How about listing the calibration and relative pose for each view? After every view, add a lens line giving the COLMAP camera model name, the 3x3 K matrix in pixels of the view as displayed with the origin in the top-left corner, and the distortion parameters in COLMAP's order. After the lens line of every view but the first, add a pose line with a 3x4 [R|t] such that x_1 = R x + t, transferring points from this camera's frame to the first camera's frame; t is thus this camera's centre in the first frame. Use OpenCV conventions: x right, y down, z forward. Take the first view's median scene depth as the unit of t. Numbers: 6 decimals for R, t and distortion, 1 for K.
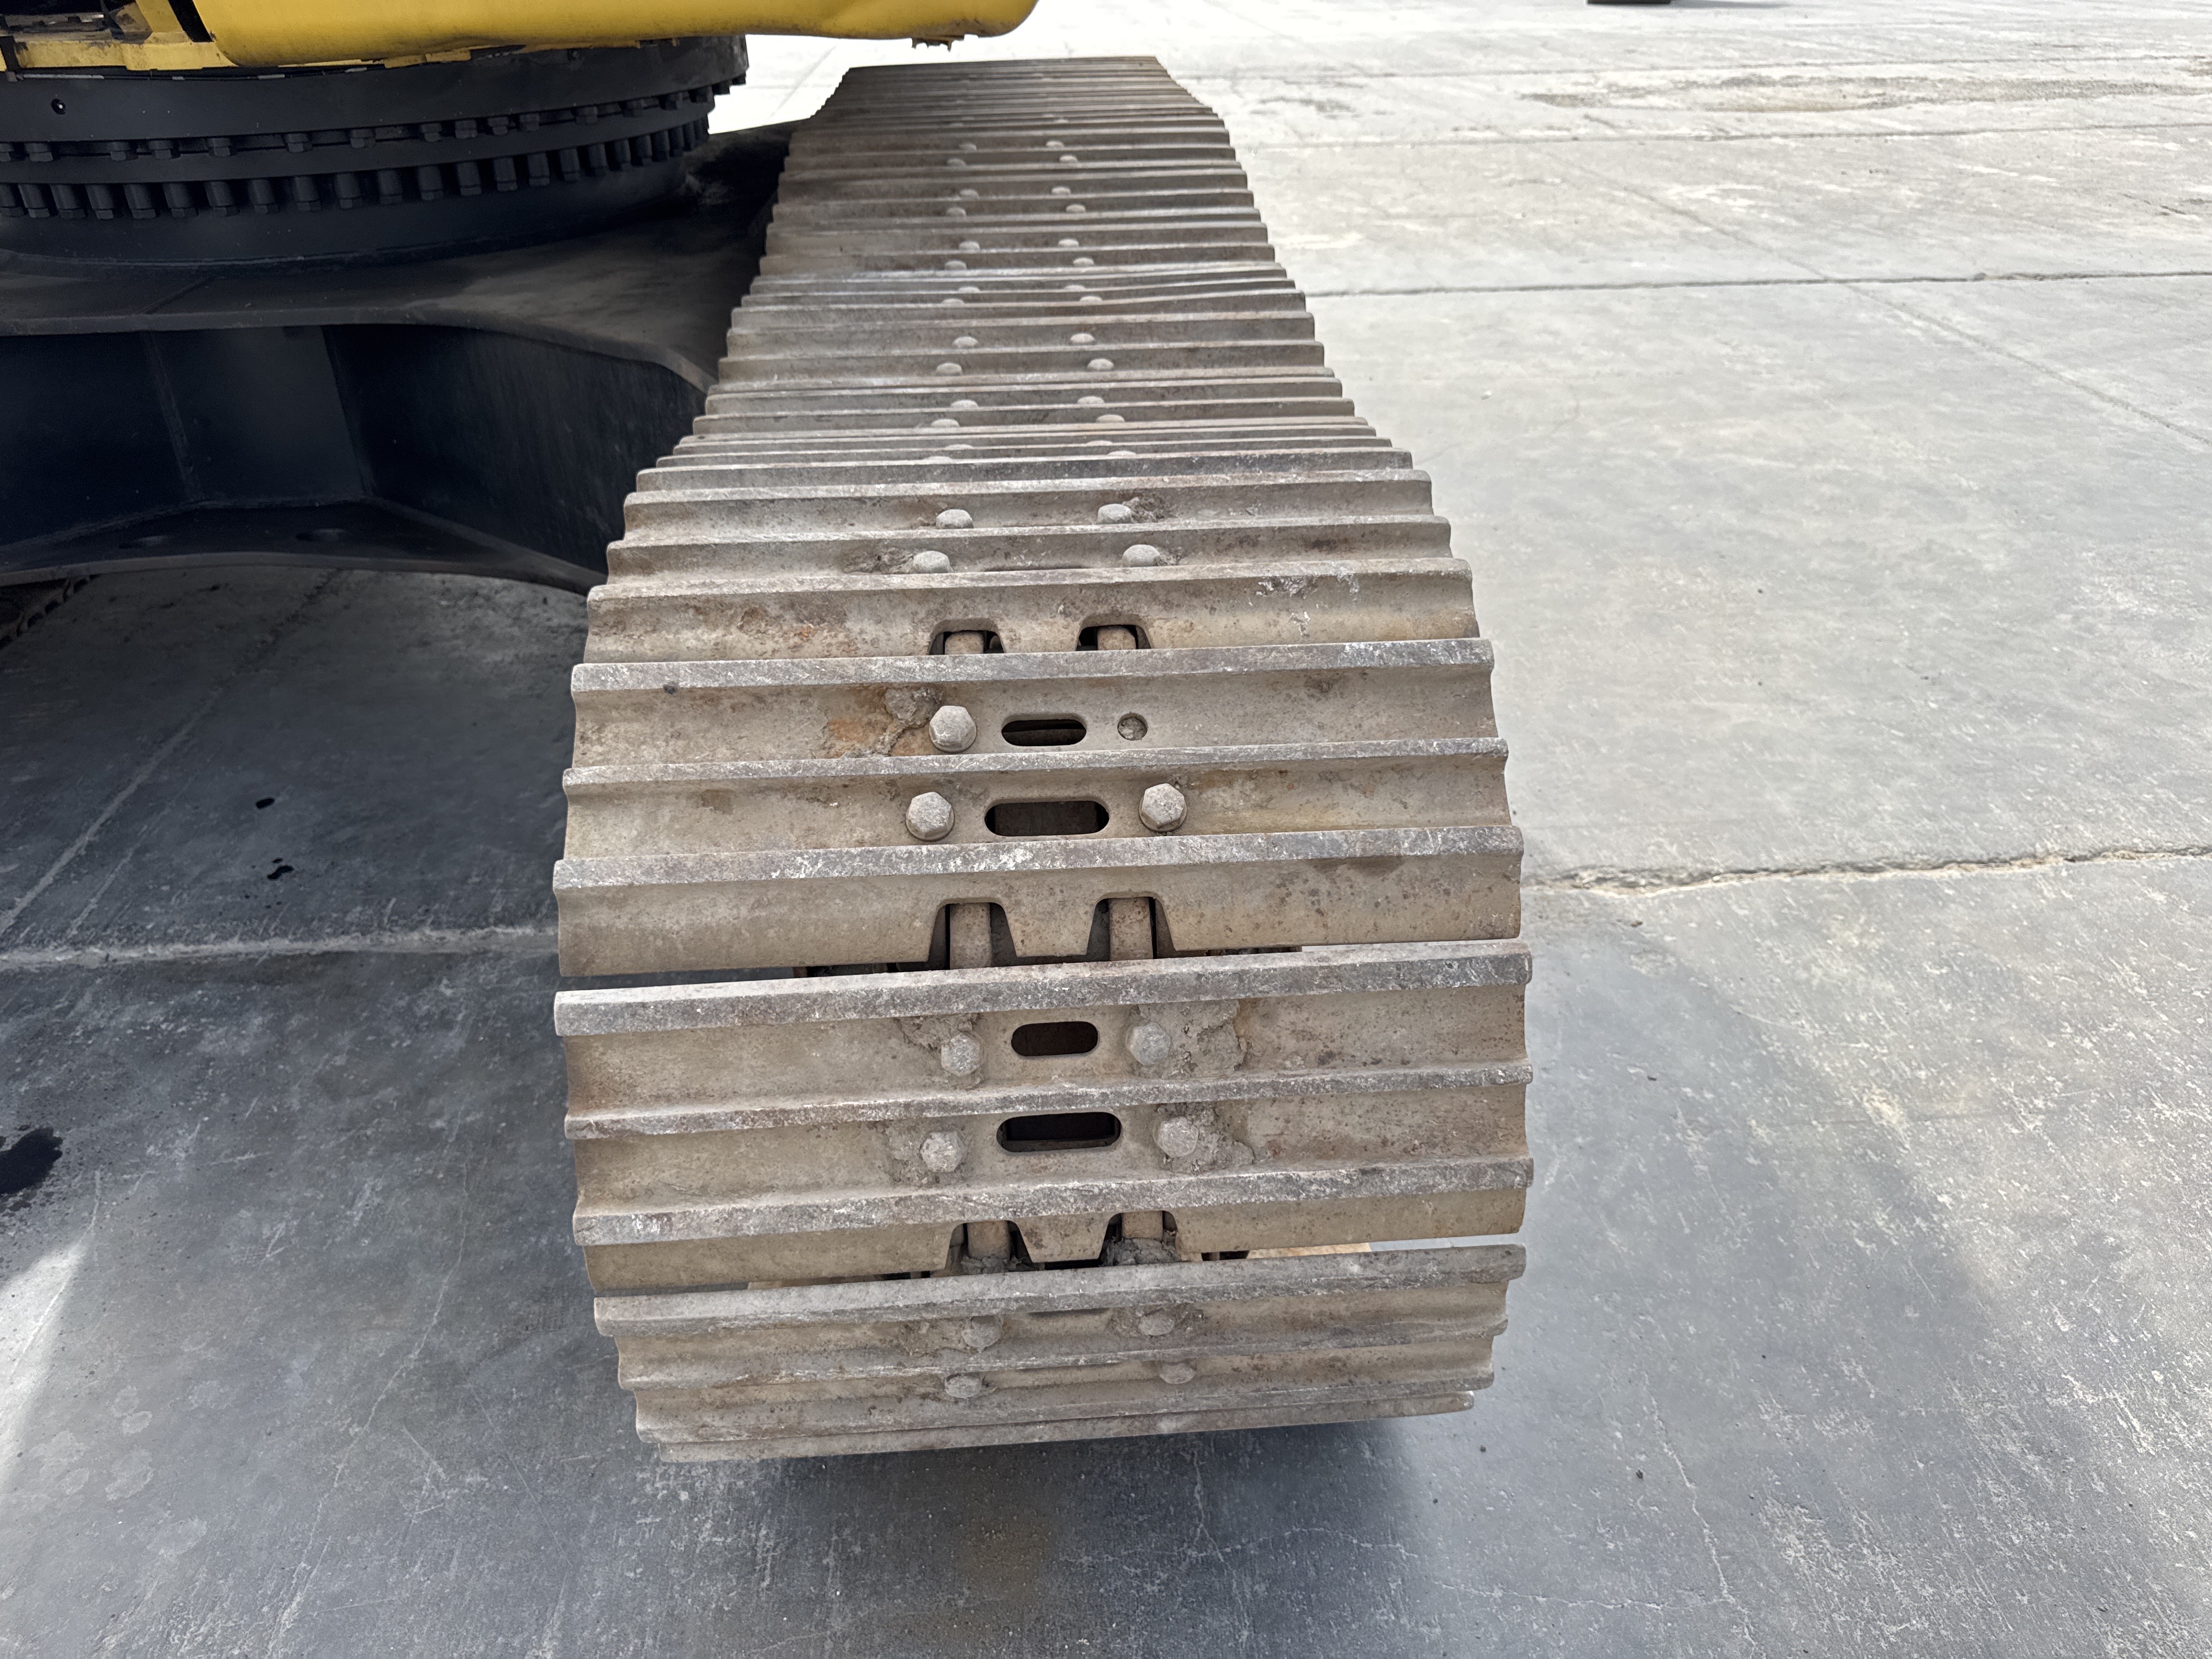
lens RADIAL K [[1608.2, 0, 1096.9], [0, 1608.2, 832.1], [0, 0, 1]] dist [-0.014295, -0.009724]
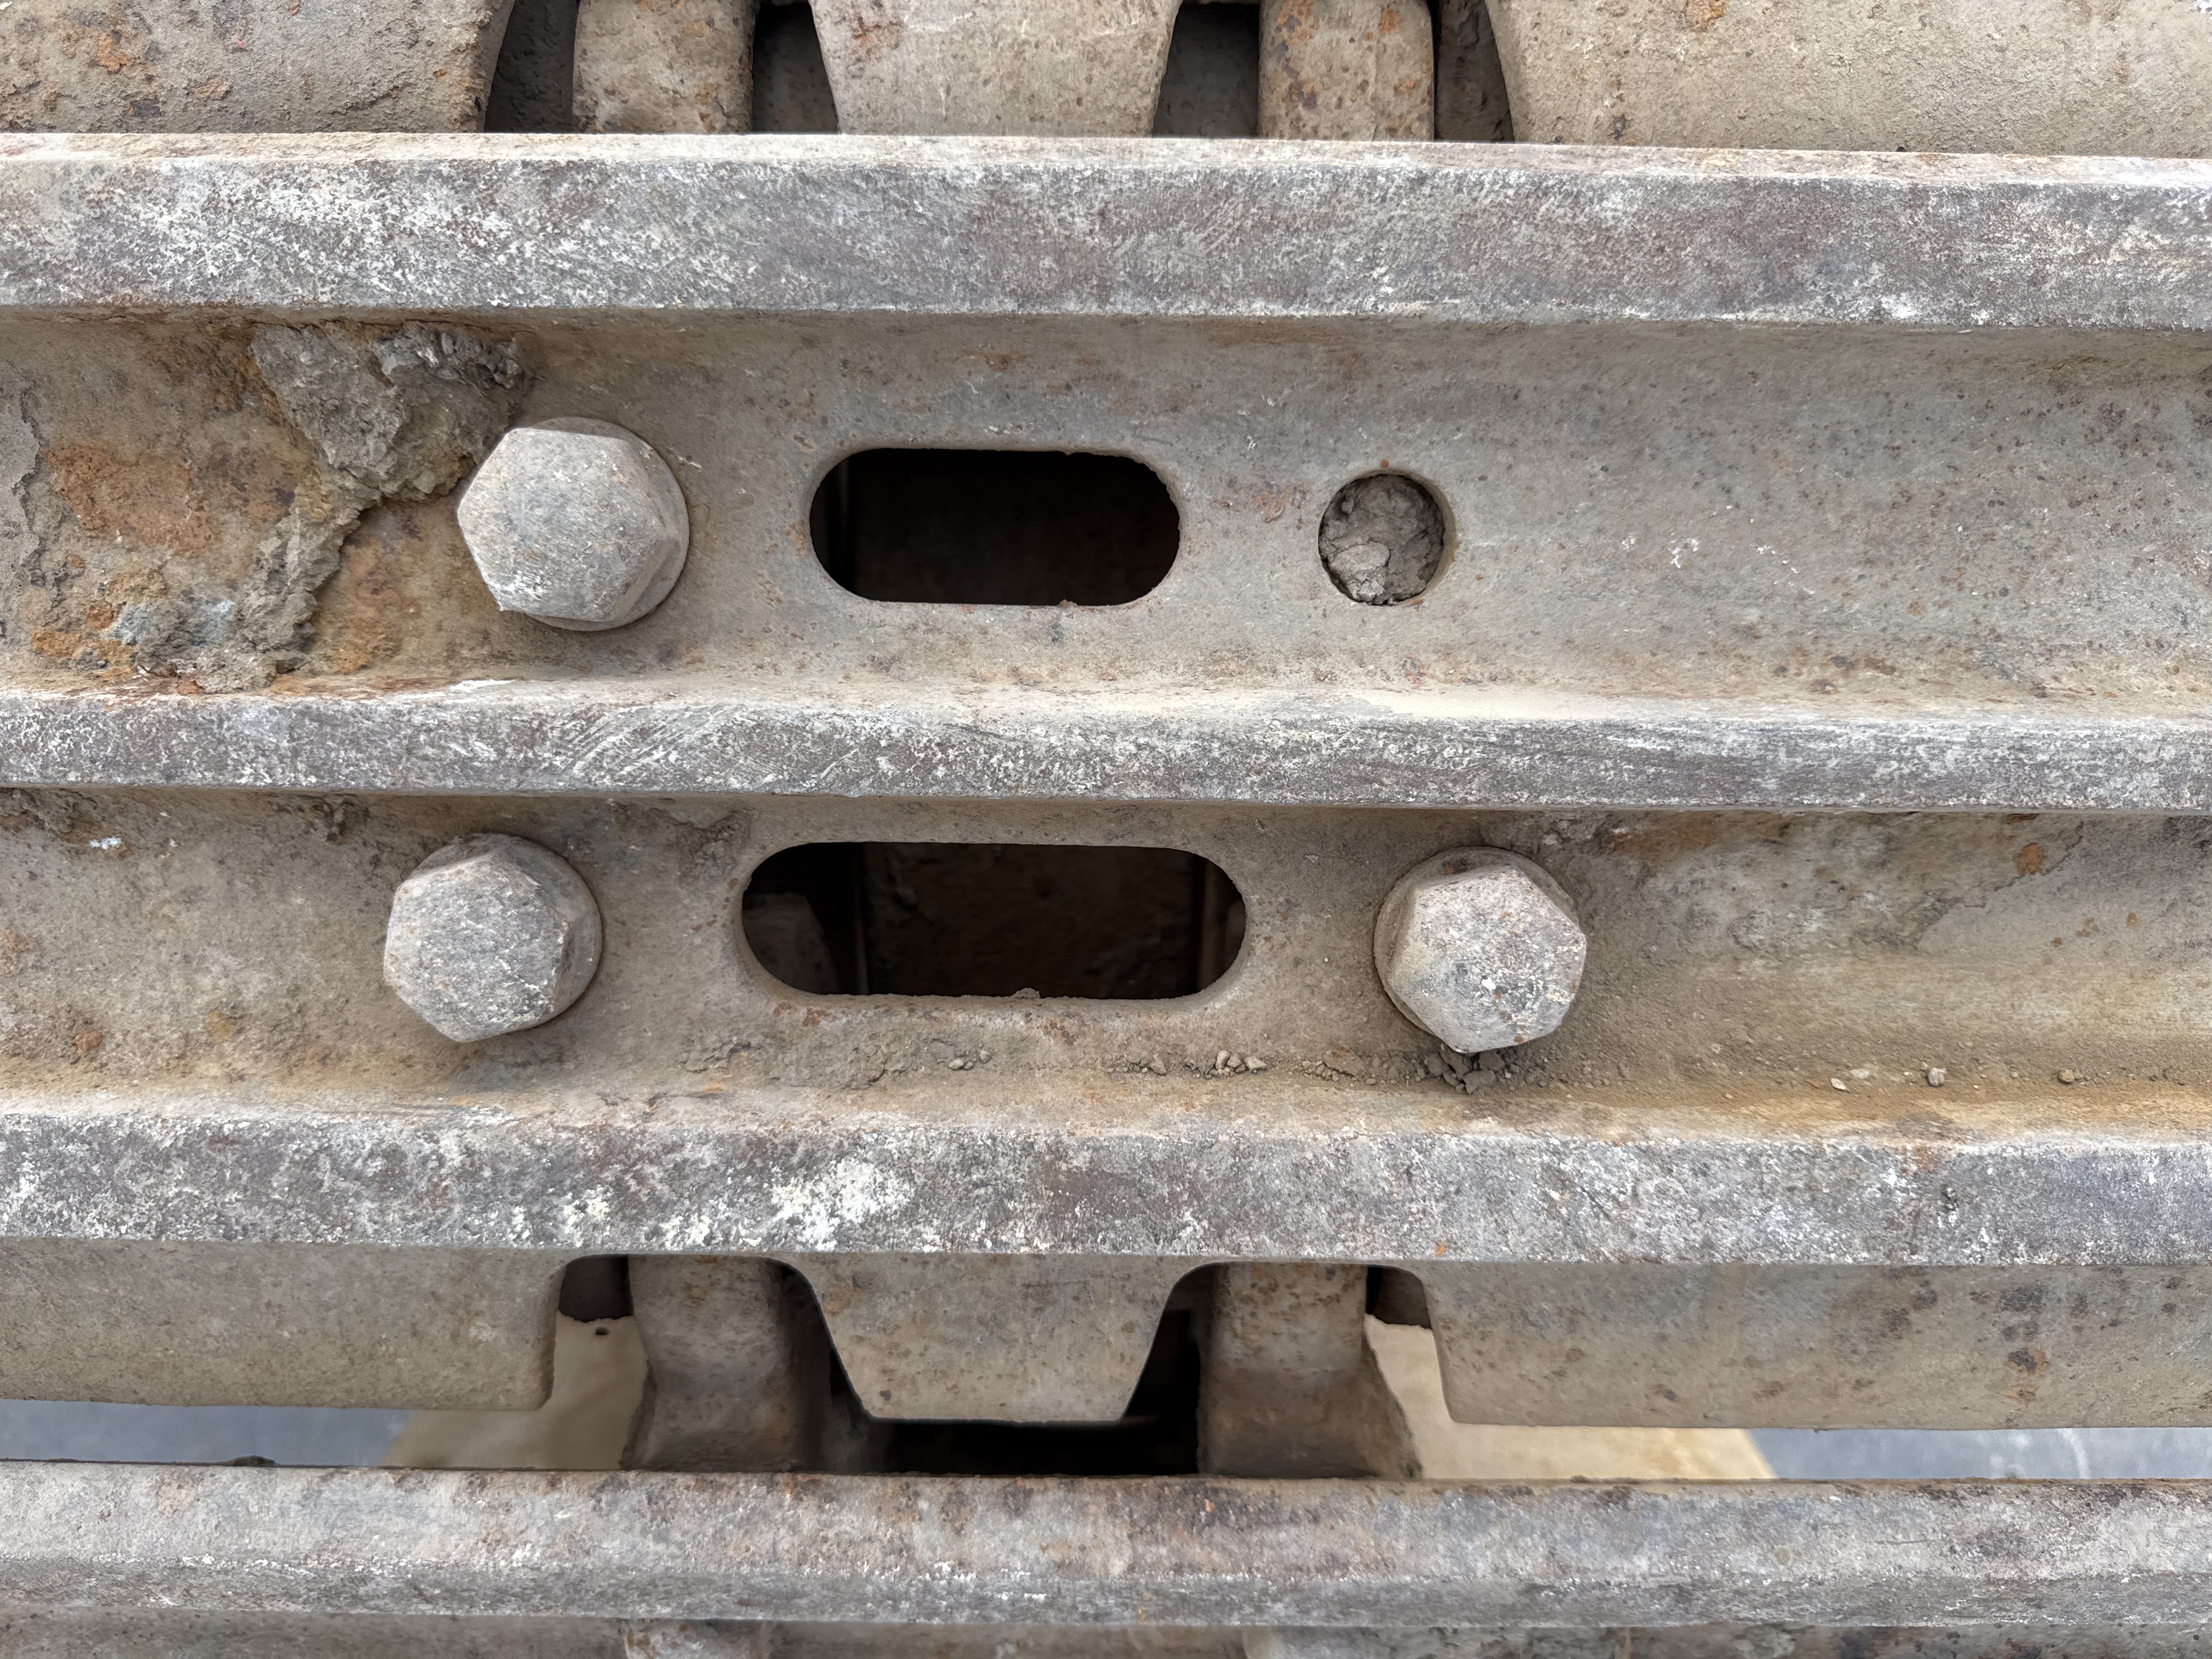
lens RADIAL K [[1608.2, 0, 1112.8], [0, 1608.2, 829.2], [0, 0, 1]] dist [-0.014295, -0.009724]
pose [[0.997720, 0.064153, -0.020946, -0.008753], [-0.043506, 0.848702, 0.527080, -0.148413], [0.051591, -0.524967, 0.849558, 0.793187]]
